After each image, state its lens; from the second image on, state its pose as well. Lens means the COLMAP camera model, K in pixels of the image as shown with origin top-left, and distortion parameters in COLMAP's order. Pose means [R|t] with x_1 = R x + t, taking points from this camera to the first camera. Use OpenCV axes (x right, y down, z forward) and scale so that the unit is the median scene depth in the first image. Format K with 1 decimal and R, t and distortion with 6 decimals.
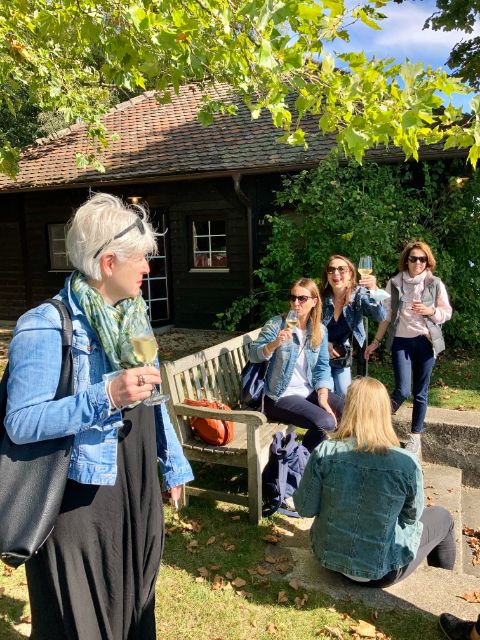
lens RADIAL K [[521.7, 0, 239.5], [0, 521.7, 319.7], [0, 0, 1]] dist [0.029805, -0.008075]
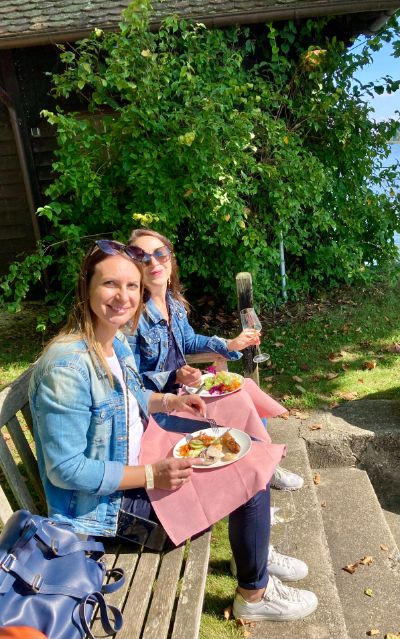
lens RADIAL K [[493.6, 0, 200.9], [0, 493.6, 321.2], [0, 0, 1]] dist [0.033685, 0.001899]
pose [[0.937764, -0.157355, 0.309578, 0.006763], [0.111049, 0.980522, 0.162002, -0.037482], [-0.329040, -0.117541, 0.936972, 0.379094]]
